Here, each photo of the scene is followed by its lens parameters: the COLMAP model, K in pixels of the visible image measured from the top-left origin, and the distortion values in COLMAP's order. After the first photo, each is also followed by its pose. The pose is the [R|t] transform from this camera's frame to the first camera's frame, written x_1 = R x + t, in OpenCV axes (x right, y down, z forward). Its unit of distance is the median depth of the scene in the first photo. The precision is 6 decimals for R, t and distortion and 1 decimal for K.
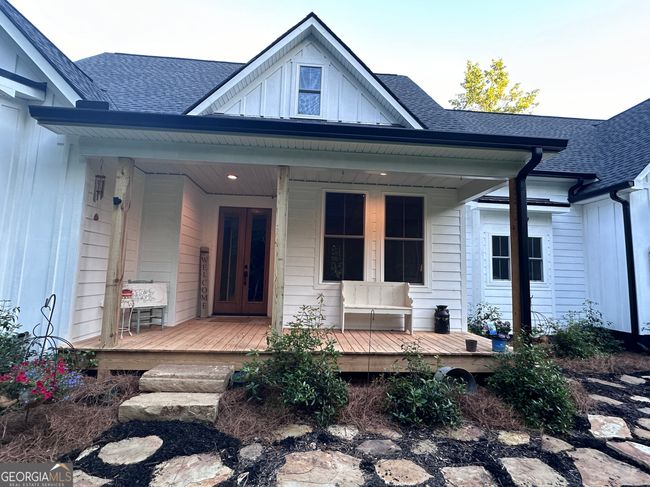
lens RADIAL K [[314.3, 0, 325.0], [0, 314.3, 243.5], [0, 0, 1]] dist [-0.000322, -0.000020]
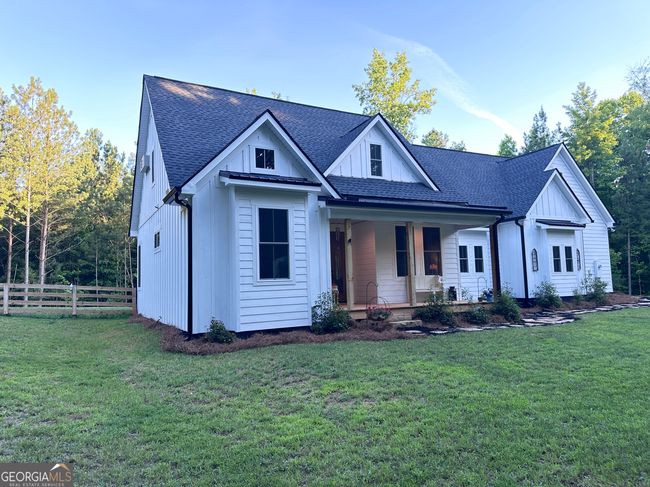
lens RADIAL K [[455.7, 0, 325.0], [0, 455.7, 243.5], [0, 0, 1]] dist [0.119405, -0.173026]
pose [[0.911584, -0.022140, 0.410517, -1.356415], [0.015304, 0.999684, 0.019931, -0.117230], [-0.410829, -0.011886, 0.911635, -1.118204]]
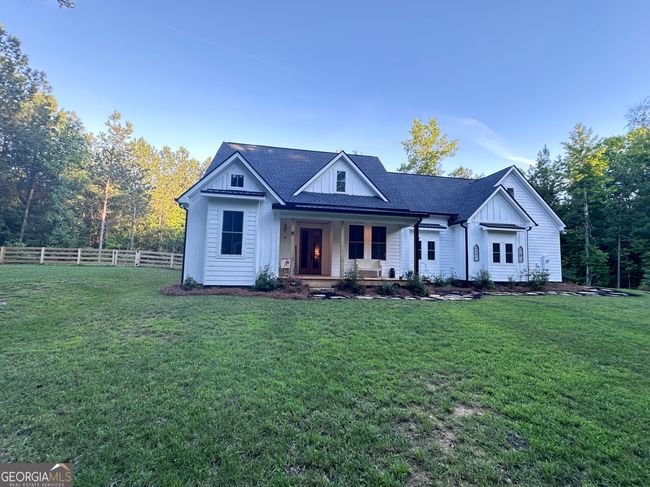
lens RADIAL K [[261.3, 0, 325.0], [0, 261.3, 243.5], [0, 0, 1]] dist [-0.000307, -0.000209]
pose [[0.996237, 0.002612, 0.086630, -0.371738], [-0.004752, 0.999689, 0.024501, -0.059568], [-0.086539, -0.024820, 0.995939, -1.091688]]
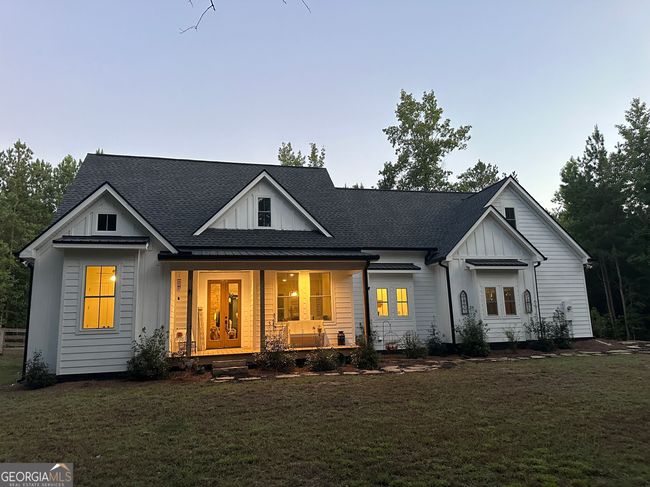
lens RADIAL K [[455.7, 0, 325.0], [0, 455.7, 243.5], [0, 0, 1]] dist [0.119405, -0.173026]
pose [[0.984908, -0.032367, 0.170024, -0.163851], [0.044997, 0.996463, -0.070964, -0.129327], [-0.167126, 0.077544, 0.982881, -1.625373]]
